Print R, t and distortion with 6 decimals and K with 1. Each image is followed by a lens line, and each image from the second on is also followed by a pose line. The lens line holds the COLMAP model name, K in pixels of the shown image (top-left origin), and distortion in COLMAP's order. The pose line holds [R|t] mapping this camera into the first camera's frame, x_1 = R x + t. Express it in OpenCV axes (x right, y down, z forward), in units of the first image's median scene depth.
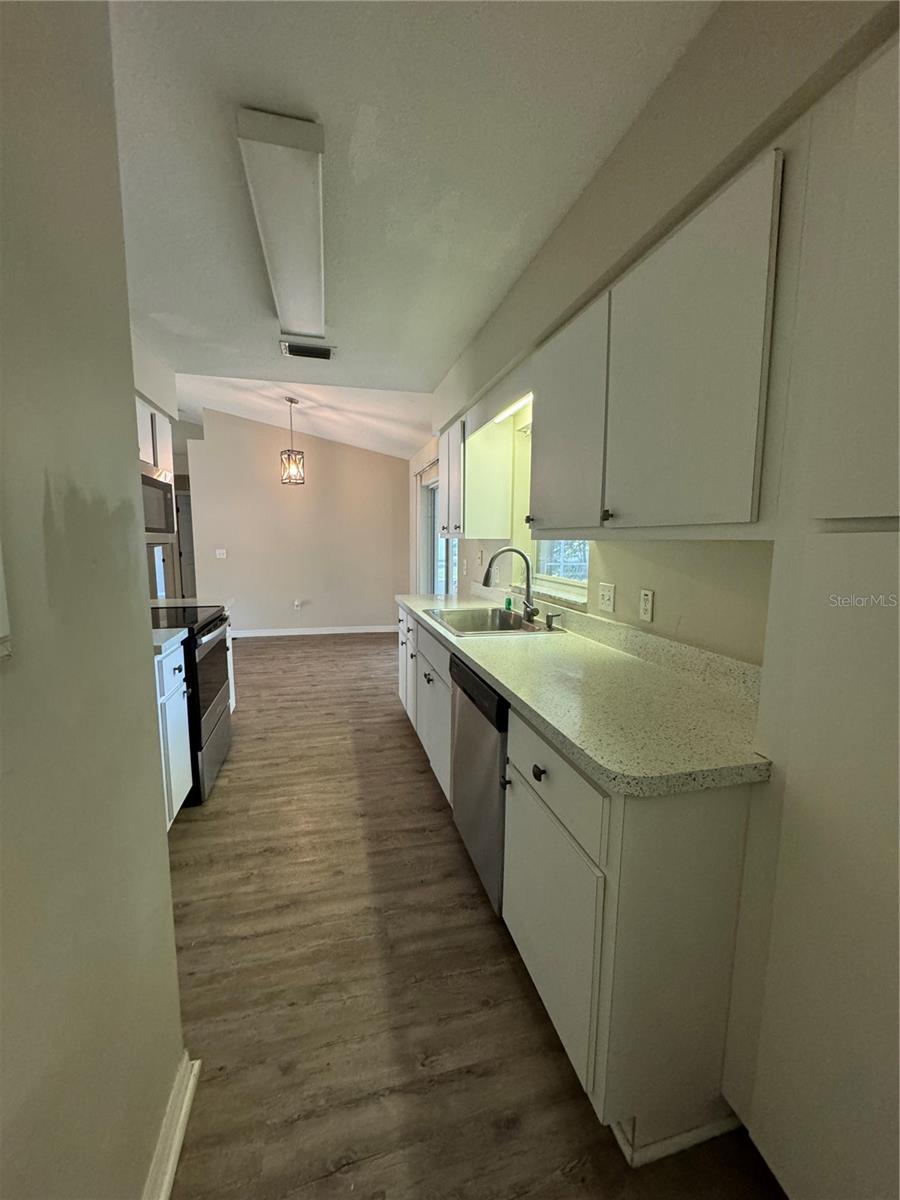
lens RADIAL K [[479.1, 0, 450.0], [0, 479.1, 600.0], [0, 0, 1]] dist [-0.003110, 0.000739]
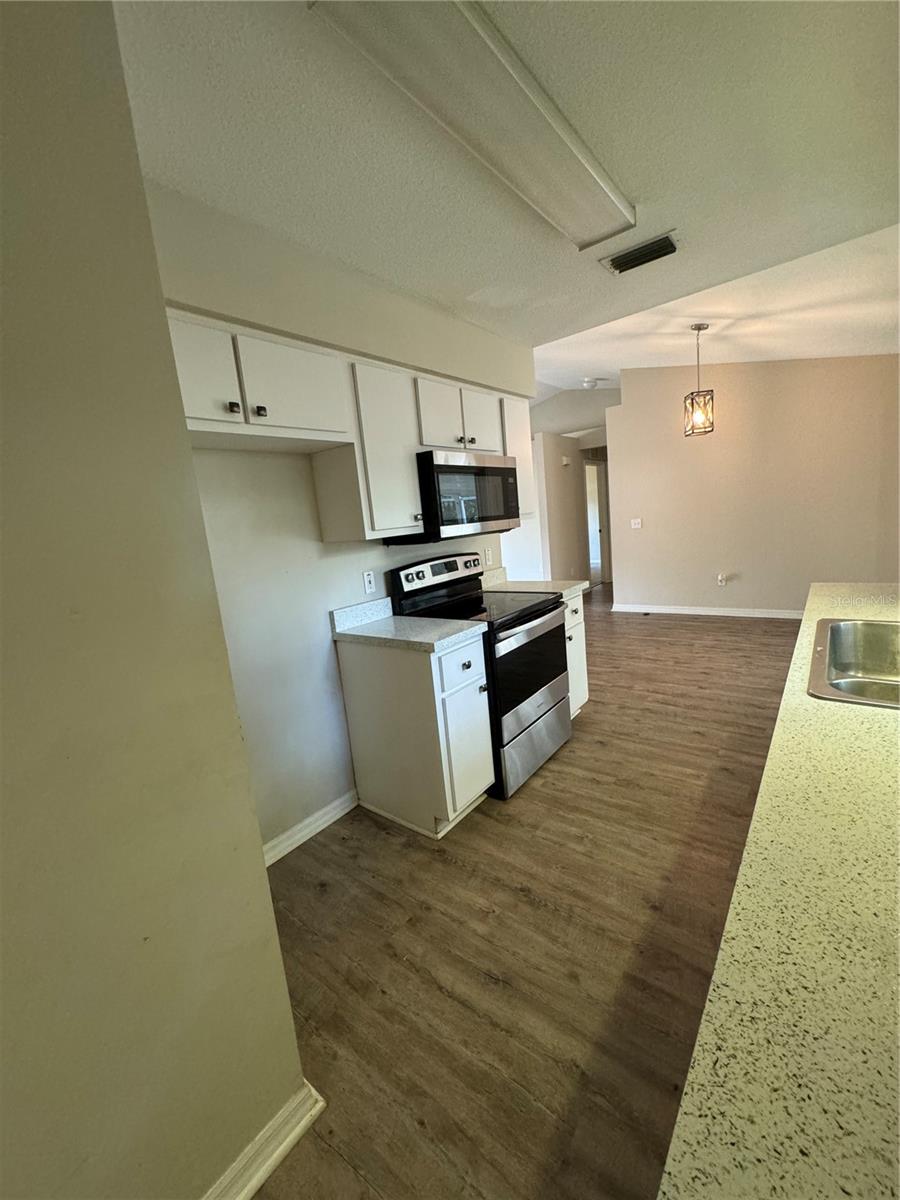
lens RADIAL K [[479.1, 0, 450.0], [0, 479.1, 600.0], [0, 0, 1]] dist [-0.003110, 0.000739]
pose [[0.600675, 0.064785, -0.796864, 0.145155], [0.001000, 0.996650, 0.081781, -0.053849], [0.799493, -0.049920, 0.598598, 0.300076]]
